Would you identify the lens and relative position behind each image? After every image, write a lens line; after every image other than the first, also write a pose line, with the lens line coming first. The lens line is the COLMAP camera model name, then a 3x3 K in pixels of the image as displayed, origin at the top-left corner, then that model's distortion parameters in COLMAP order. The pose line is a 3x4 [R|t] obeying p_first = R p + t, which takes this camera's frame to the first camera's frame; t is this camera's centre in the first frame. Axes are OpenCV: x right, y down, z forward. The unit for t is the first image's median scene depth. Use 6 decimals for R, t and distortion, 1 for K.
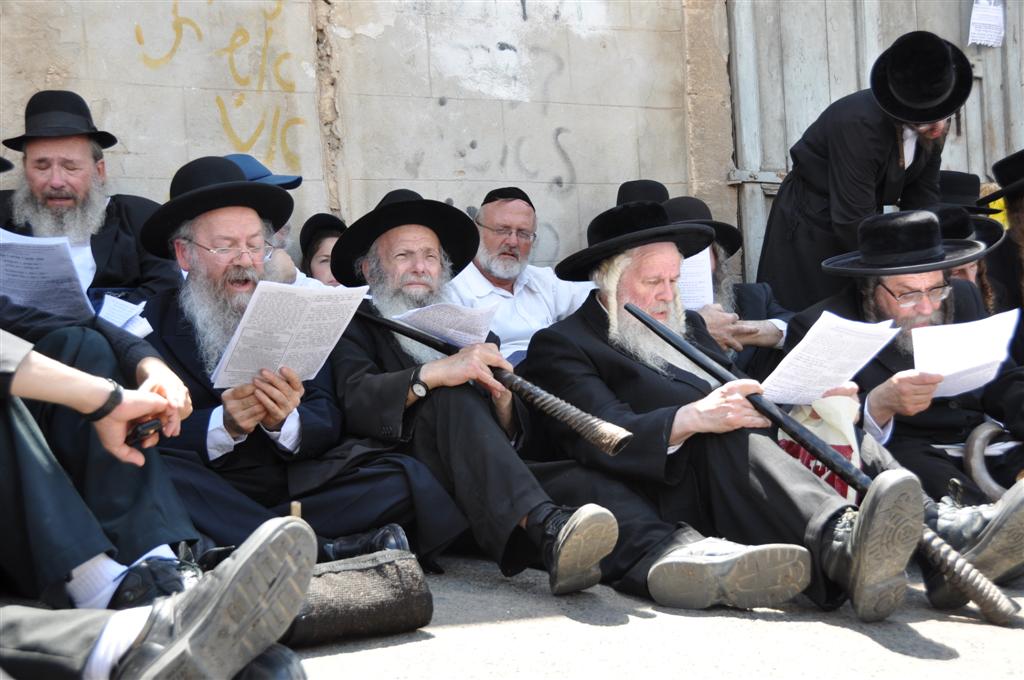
lens RADIAL K [[1482.8, 0, 505.4], [0, 1482.8, 338.1], [0, 0, 1]] dist [0.180863, 0.137833]
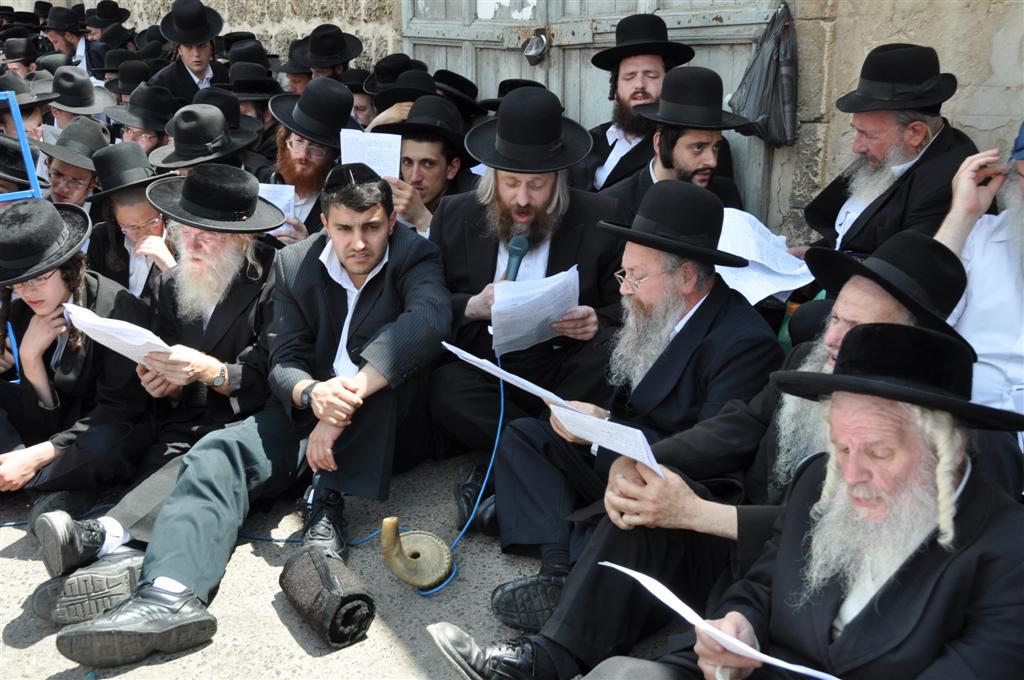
lens RADIAL K [[1174.4, 0, 510.6], [0, 1174.4, 344.6], [0, 0, 1]] dist [-0.008401, 0.264233]
pose [[-0.046363, 0.301996, -0.952181, 0.446373], [0.028662, 0.953216, 0.300929, -0.188057], [0.998513, -0.013340, -0.052850, 0.681233]]
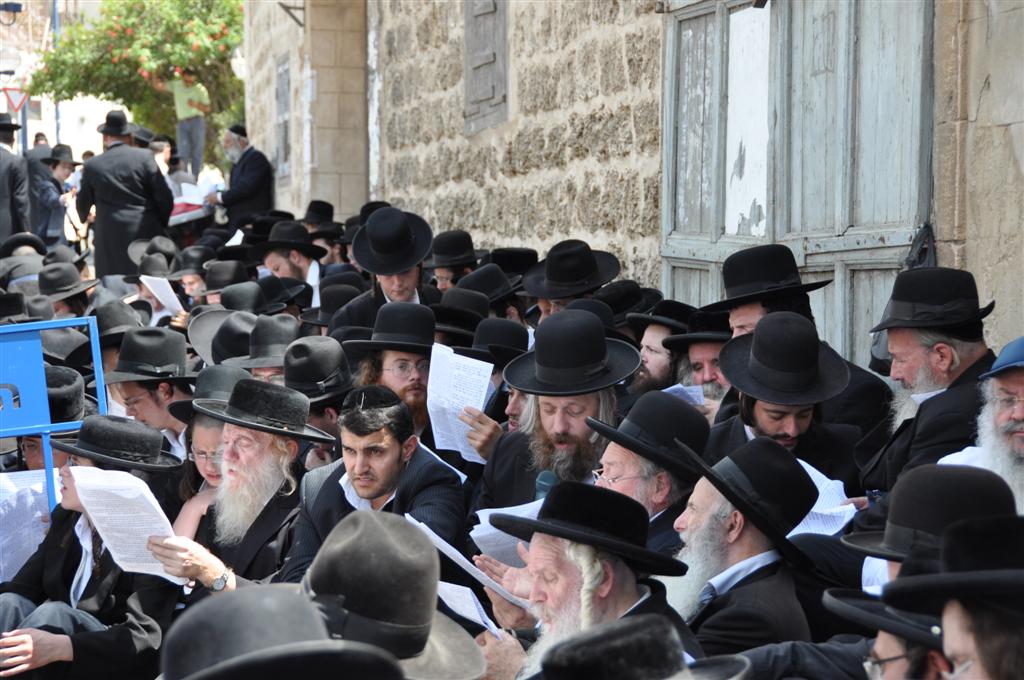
lens RADIAL K [[2649.4, 0, 565.1], [0, 2649.4, 366.9], [0, 0, 1]] dist [0.607422, 0.029820]
pose [[-0.350957, 0.087940, -0.932253, 1.134164], [0.031923, 0.996125, 0.081948, -0.213600], [0.935847, -0.001000, -0.352404, 1.184539]]
